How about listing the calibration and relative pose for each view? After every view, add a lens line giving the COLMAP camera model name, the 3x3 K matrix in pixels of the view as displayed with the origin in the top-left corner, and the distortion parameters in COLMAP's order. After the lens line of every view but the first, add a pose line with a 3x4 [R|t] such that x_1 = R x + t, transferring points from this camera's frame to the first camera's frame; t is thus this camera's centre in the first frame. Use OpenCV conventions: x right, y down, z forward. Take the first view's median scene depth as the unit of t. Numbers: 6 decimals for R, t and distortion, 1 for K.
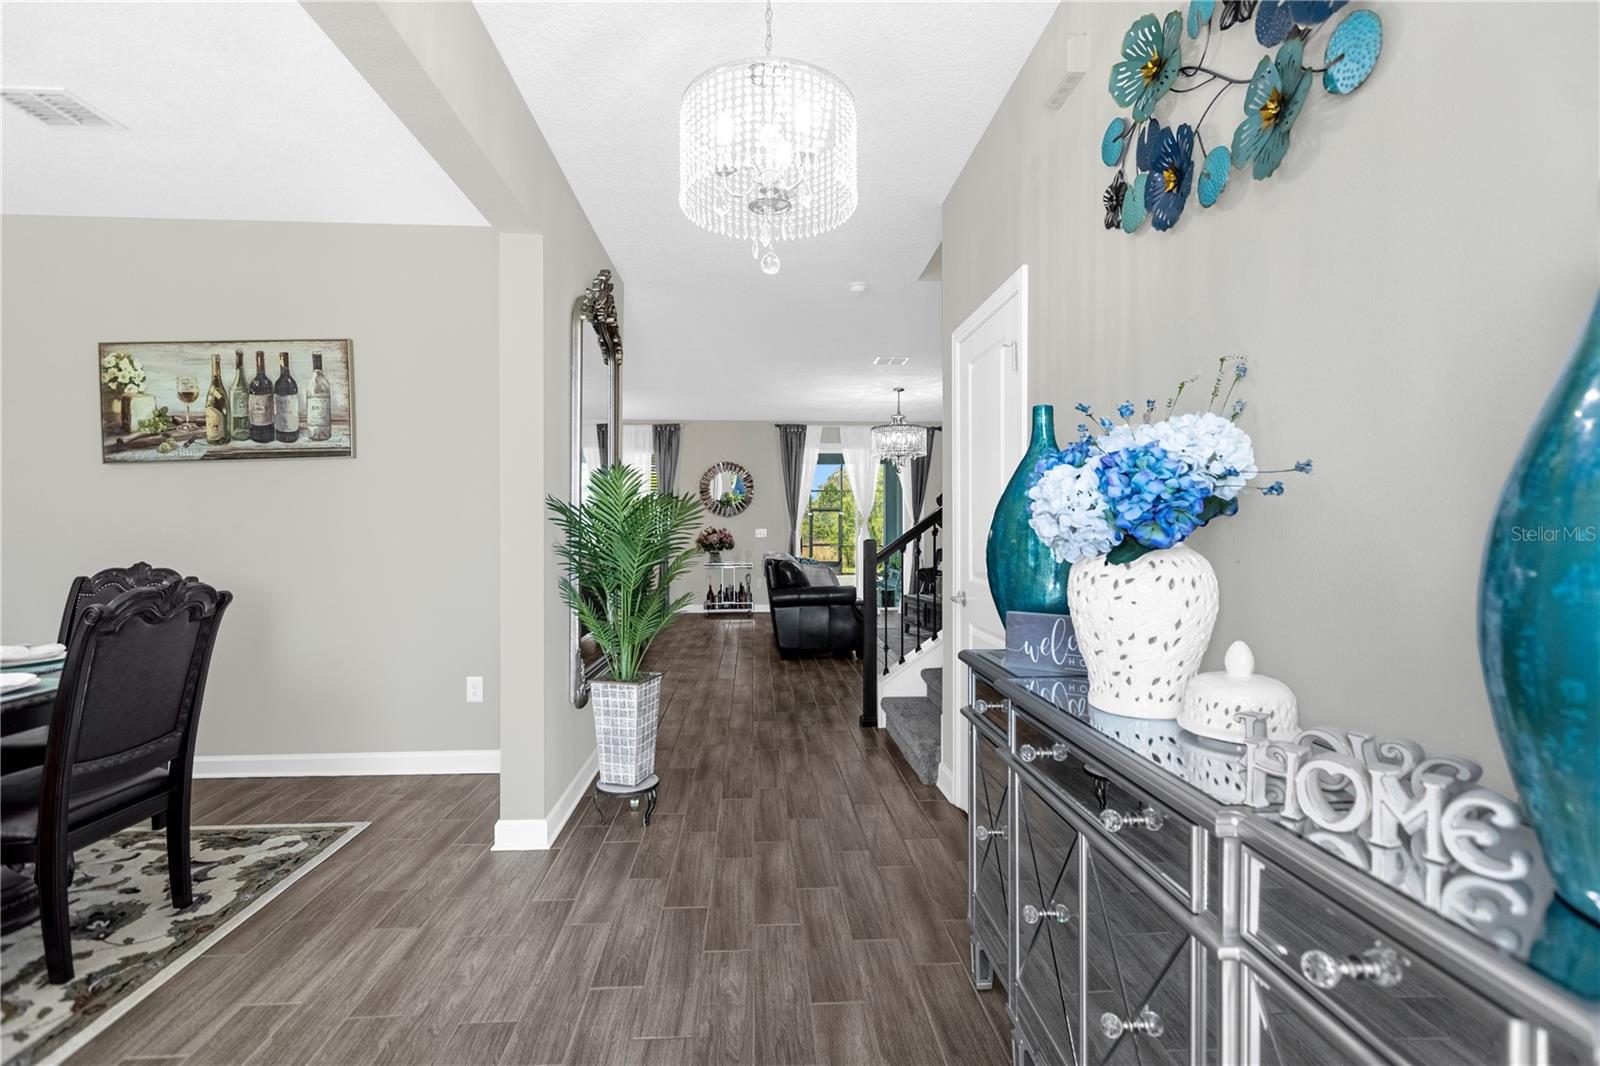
lens RADIAL K [[734.3, 0, 802.5], [0, 734.3, 533.9], [0, 0, 1]] dist [-0.000843, -0.000038]
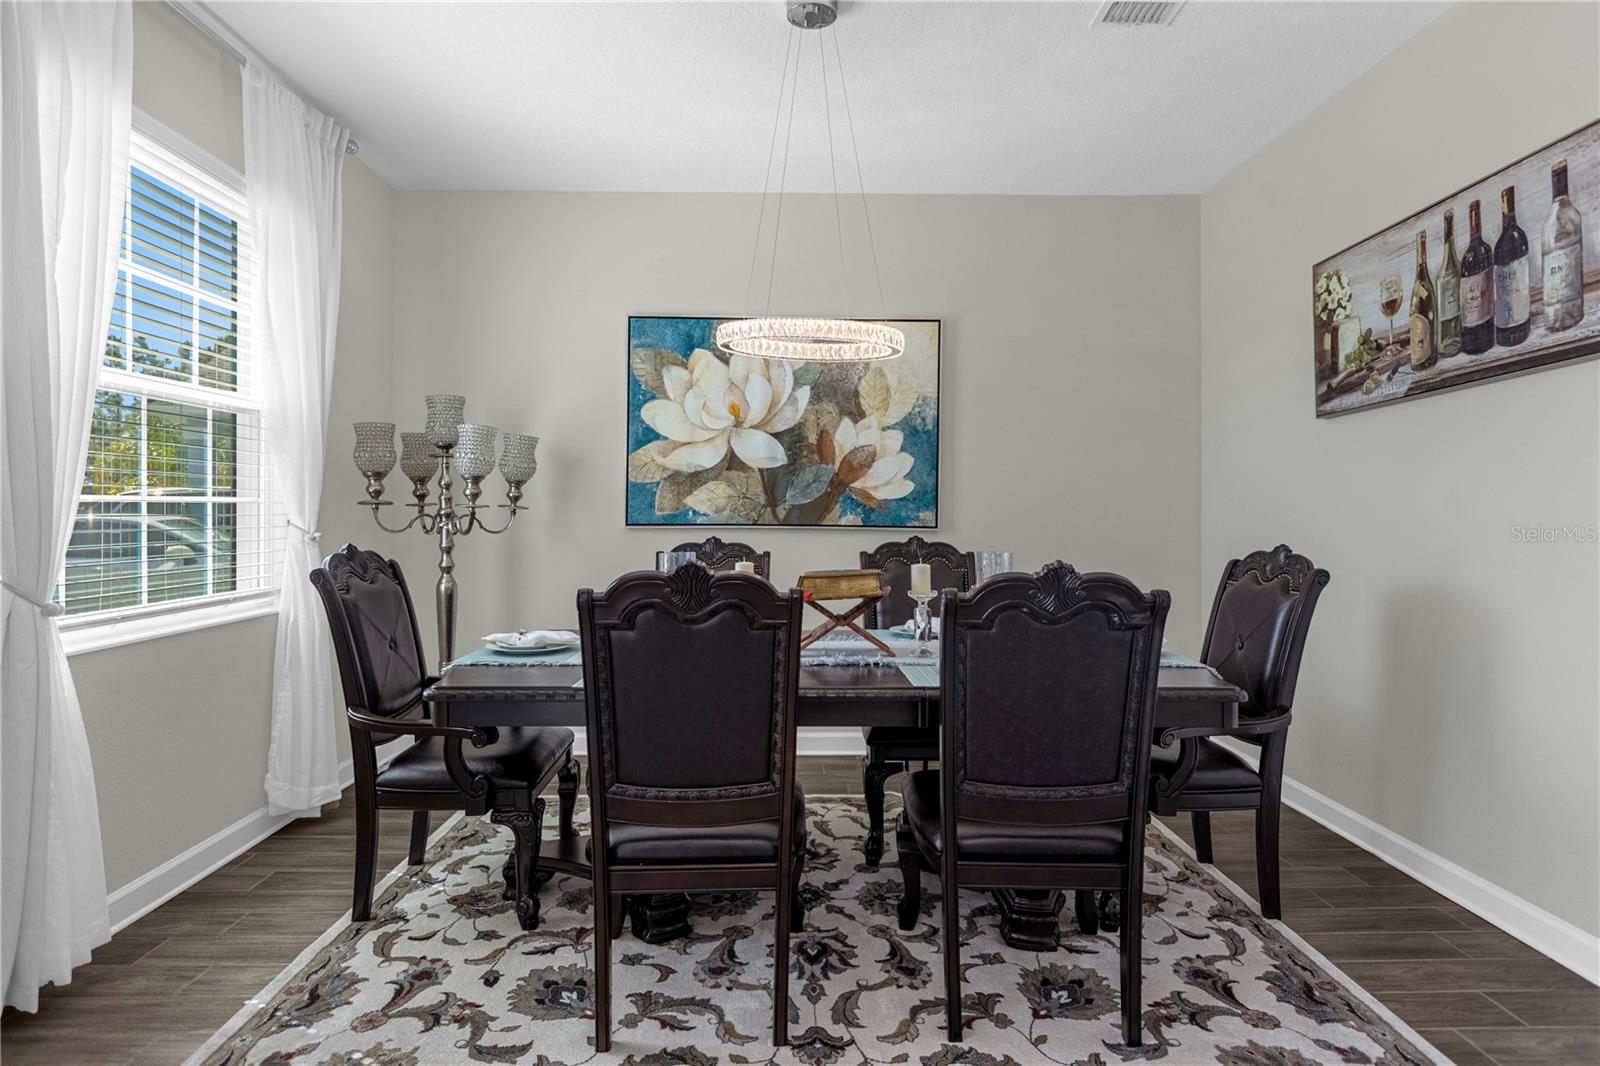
lens RADIAL K [[844.8, 0, 806.3], [0, 844.8, 509.3], [0, 0, 1]] dist [0.001634, 0.000026]
pose [[-0.058754, -0.003030, -0.998268, -0.020916], [-0.007631, 0.999968, -0.002586, 0.007577], [0.998243, 0.007466, -0.058775, 0.504138]]
